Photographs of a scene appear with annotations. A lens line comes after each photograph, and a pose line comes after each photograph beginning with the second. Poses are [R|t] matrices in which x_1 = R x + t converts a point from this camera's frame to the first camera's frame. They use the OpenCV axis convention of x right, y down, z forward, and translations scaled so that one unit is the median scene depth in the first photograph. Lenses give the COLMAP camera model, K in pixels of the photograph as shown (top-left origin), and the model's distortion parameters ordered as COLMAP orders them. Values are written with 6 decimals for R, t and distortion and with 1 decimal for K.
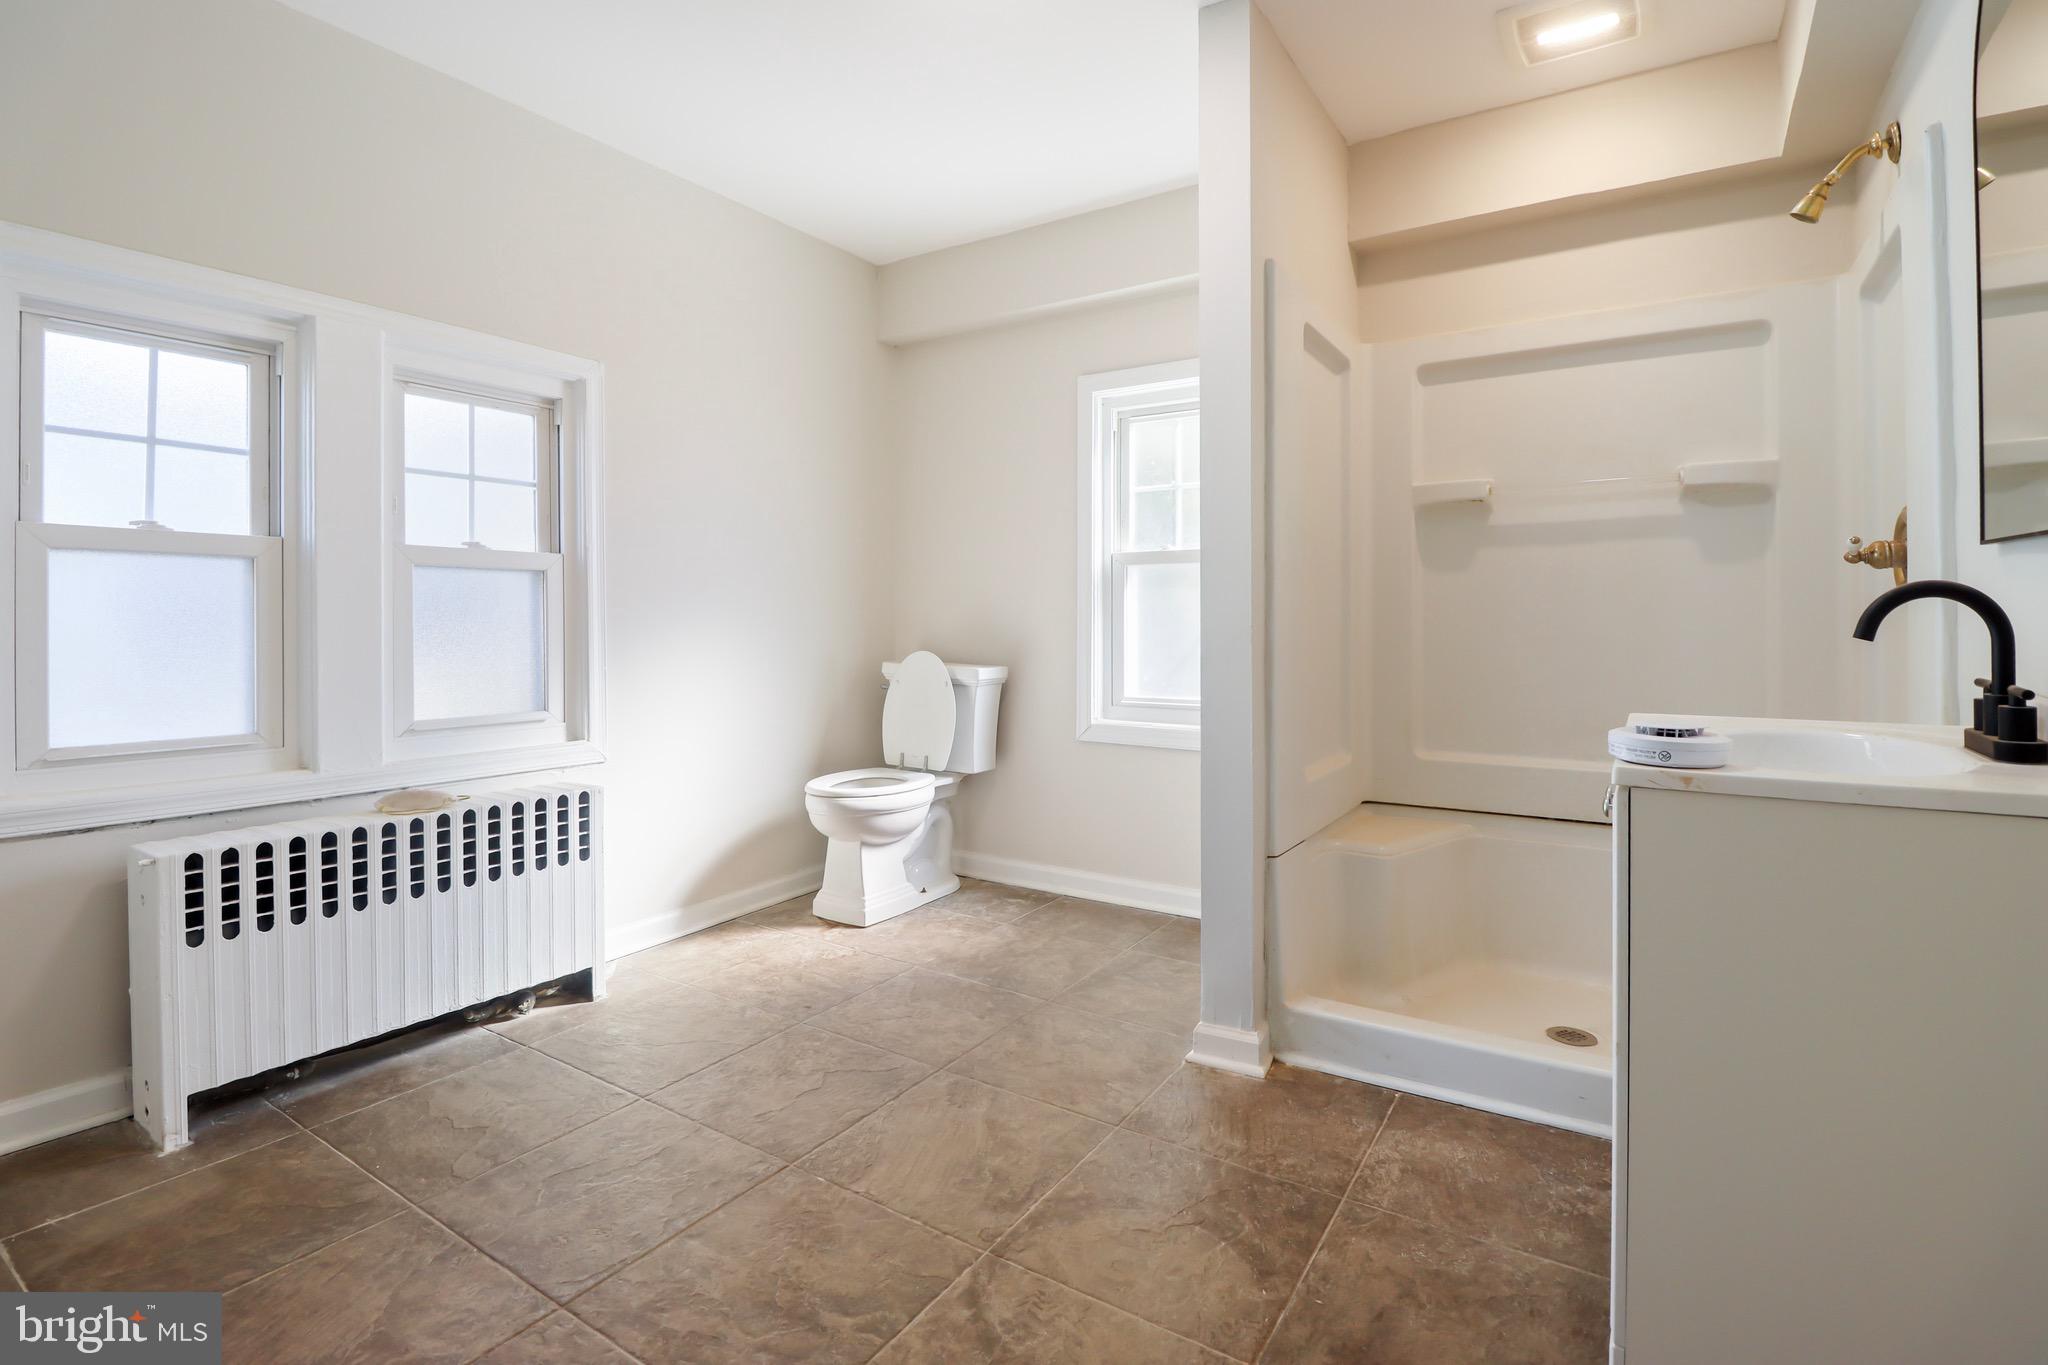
lens RADIAL K [[960.0, 0, 1023.6], [0, 960.0, 619.6], [0, 0, 1]] dist [-0.001335, -0.000230]
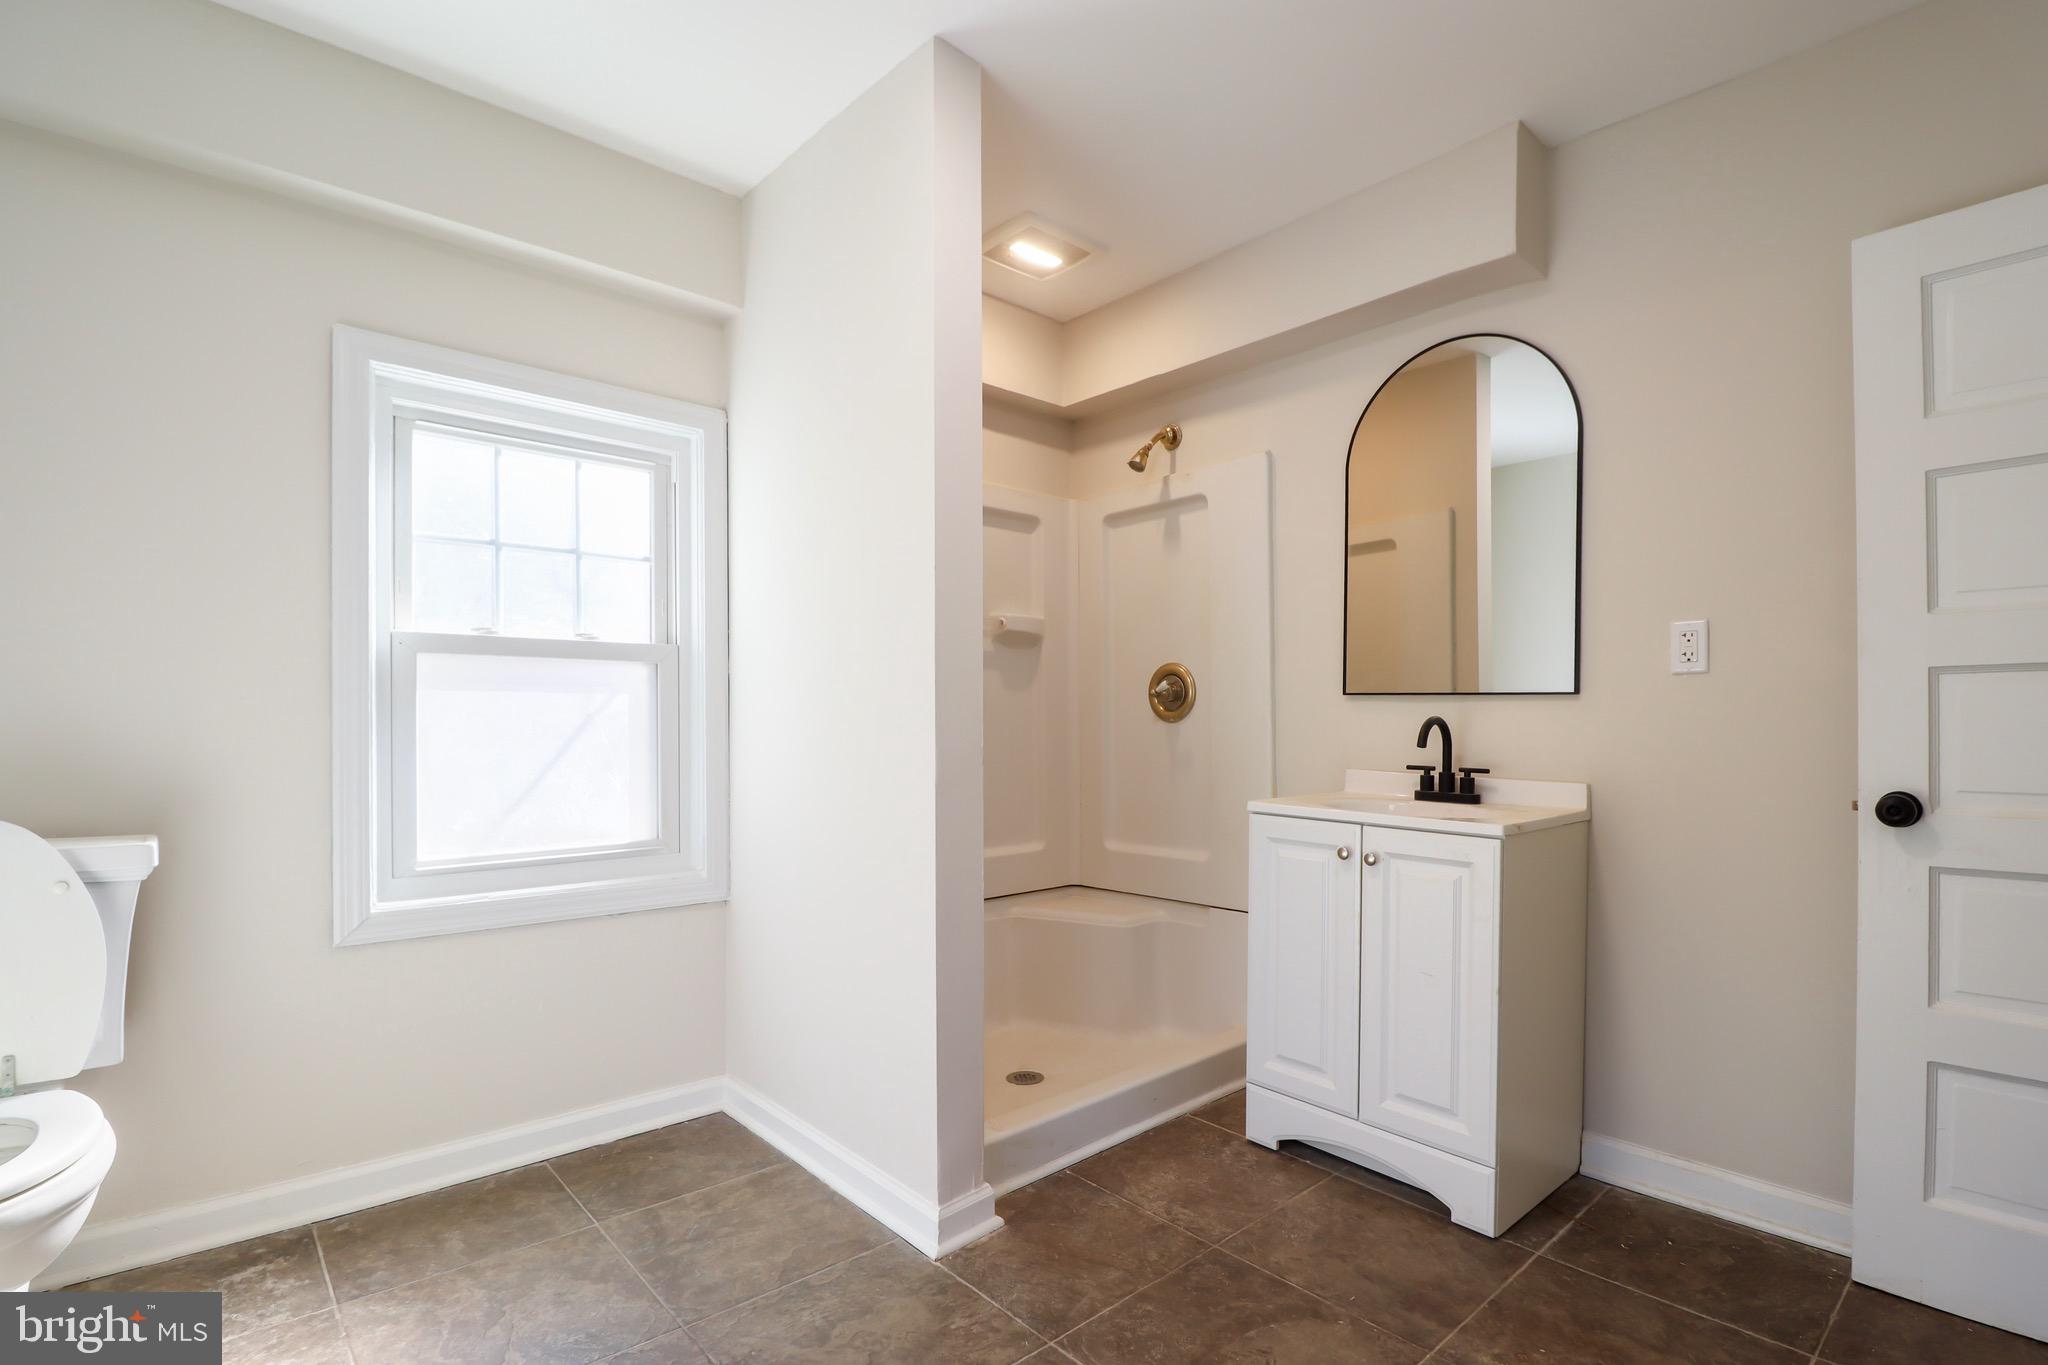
lens RADIAL K [[985.5, 0, 1028.0], [0, 985.5, 728.0], [0, 0, 1]] dist [-0.011213, -0.000745]
pose [[0.251797, -0.000100, 0.967780, -0.699449], [0.003739, 0.999993, -0.000870, -0.007752], [-0.967773, 0.003838, 0.251795, 0.759785]]
